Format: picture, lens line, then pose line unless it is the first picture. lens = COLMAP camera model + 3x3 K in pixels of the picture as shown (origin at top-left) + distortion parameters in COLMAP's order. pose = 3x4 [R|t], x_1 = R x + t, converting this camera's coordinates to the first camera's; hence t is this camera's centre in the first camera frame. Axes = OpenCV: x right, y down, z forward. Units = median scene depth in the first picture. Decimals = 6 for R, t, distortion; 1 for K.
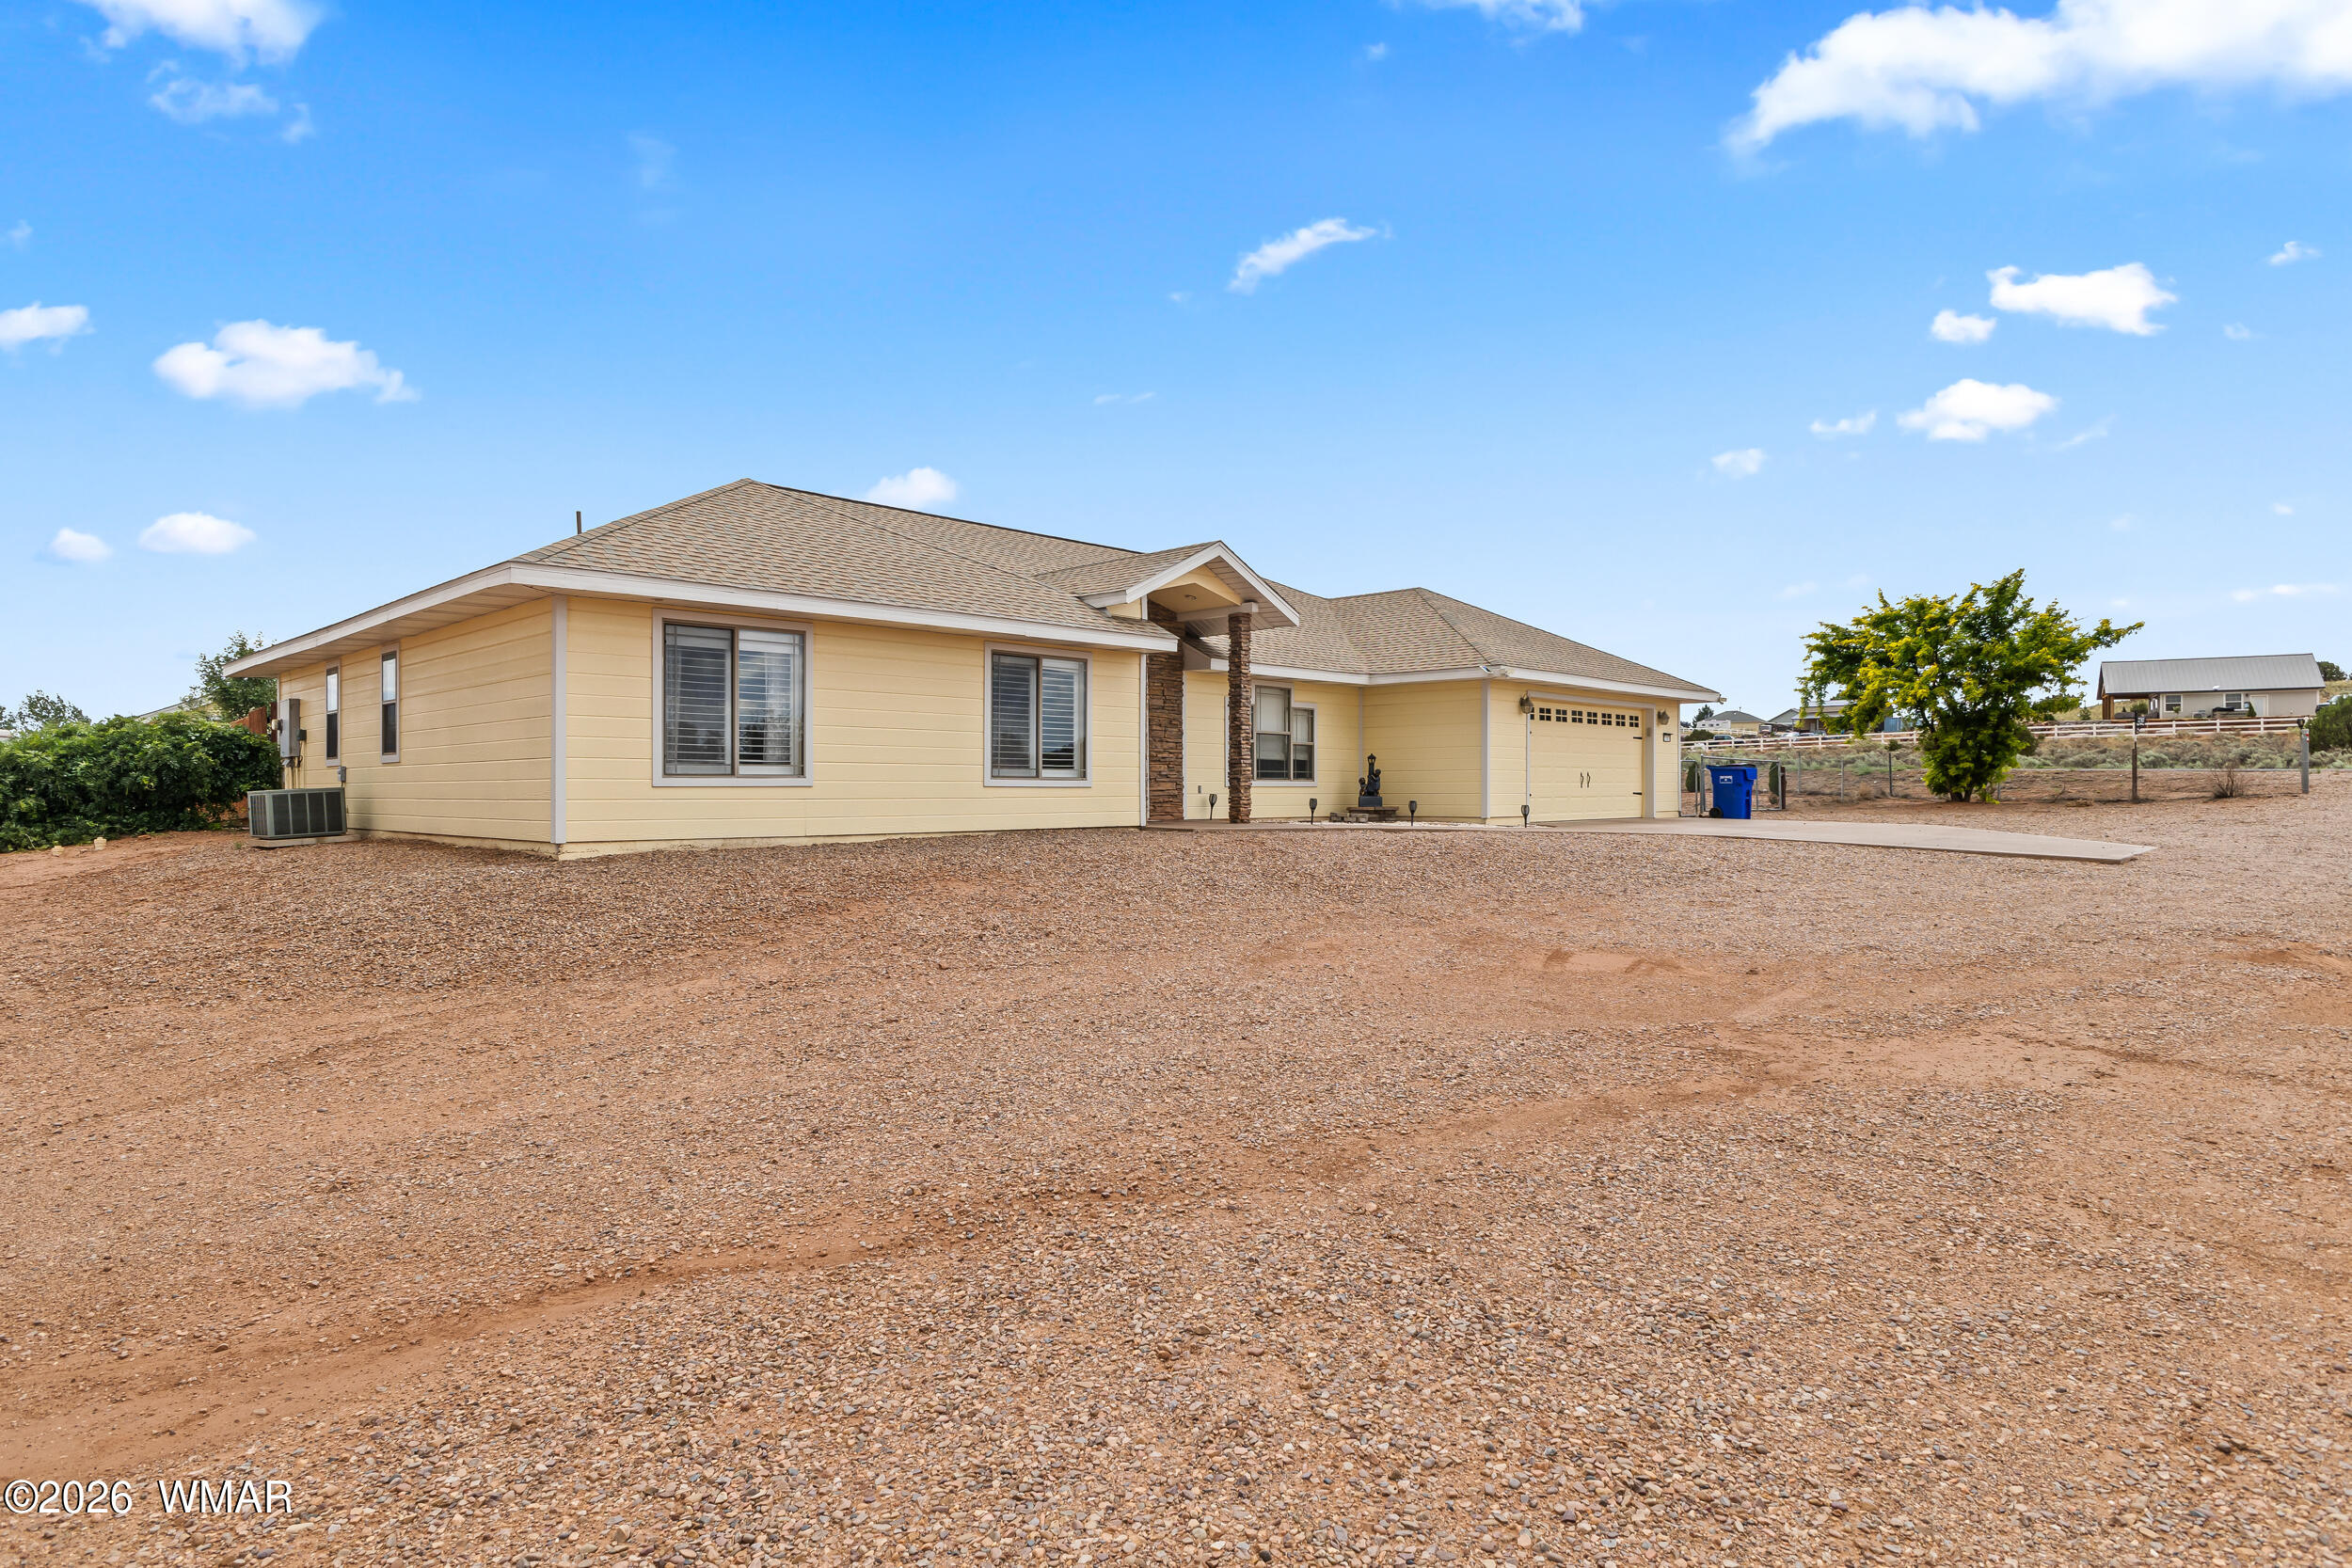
lens RADIAL K [[1272.2, 0, 1173.3], [0, 1272.2, 784.9], [0, 0, 1]] dist [0.002644, 0.000173]
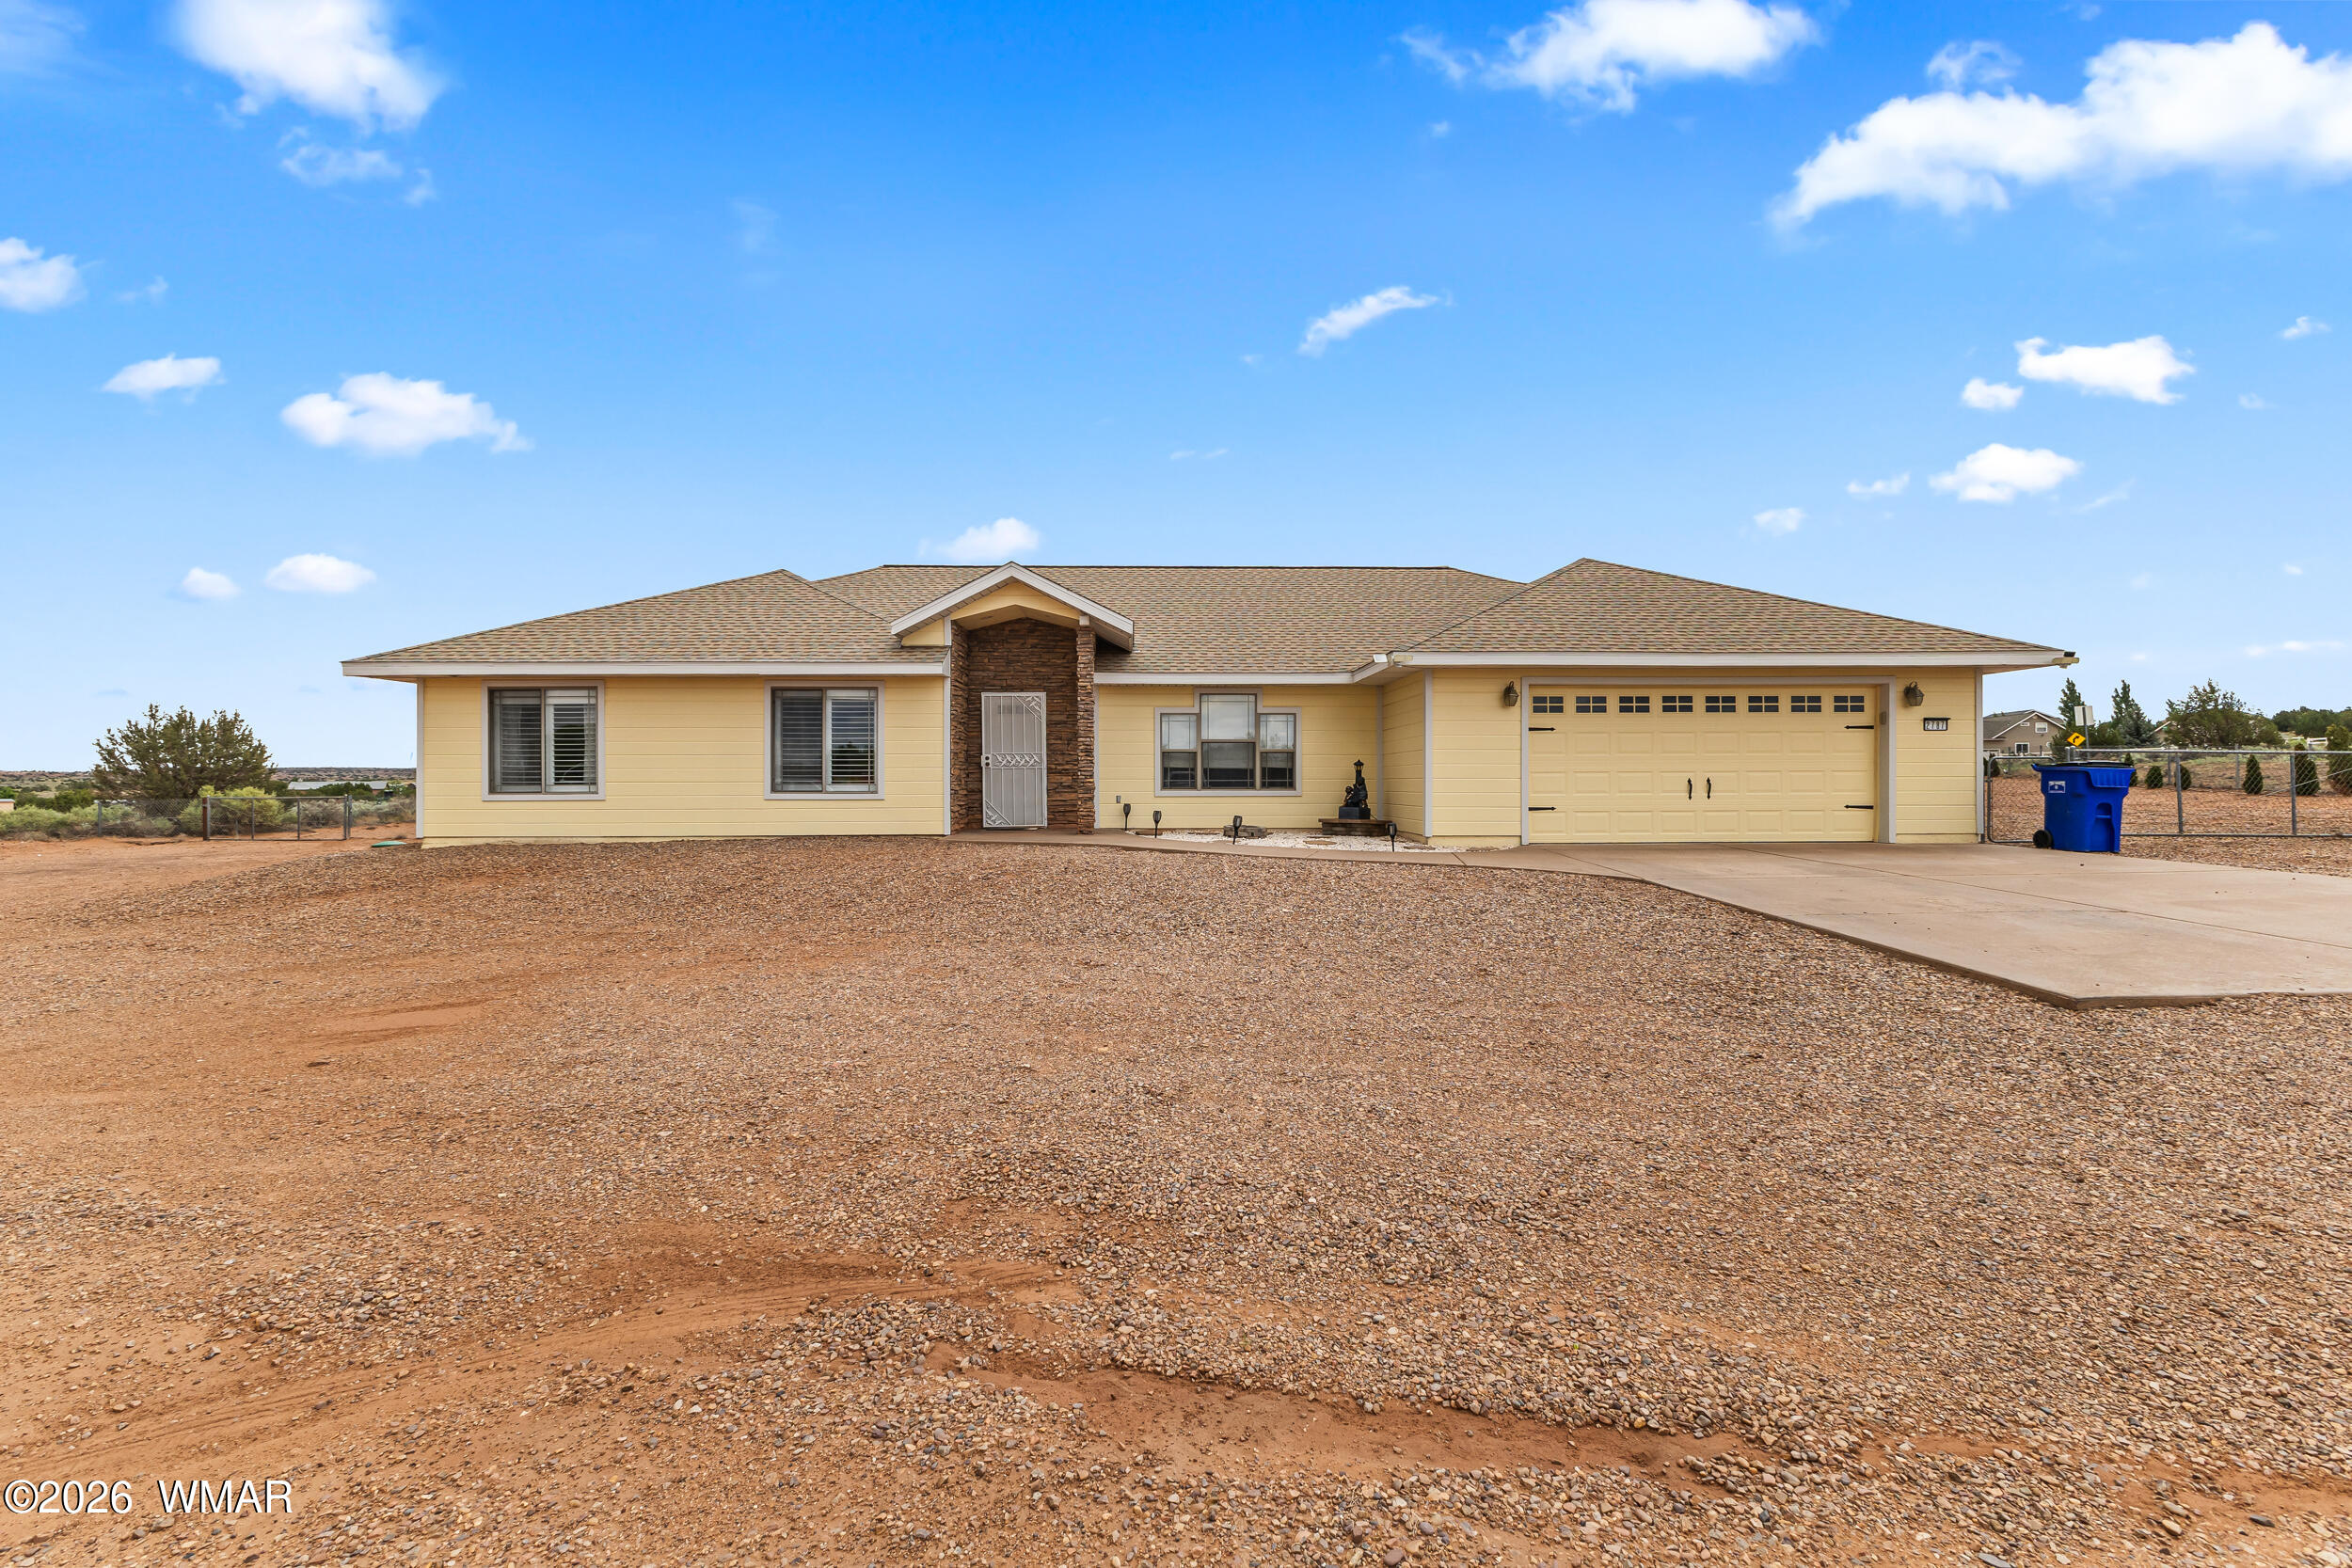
lens RADIAL K [[1007.3, 0, 1174.7], [0, 1007.3, 780.6], [0, 0, 1]] dist [0.003100, 0.000219]
pose [[0.716656, -0.000654, -0.697427, 0.644619], [0.004106, 0.999986, 0.003282, -0.014630], [0.697415, -0.005216, 0.716648, 0.461908]]
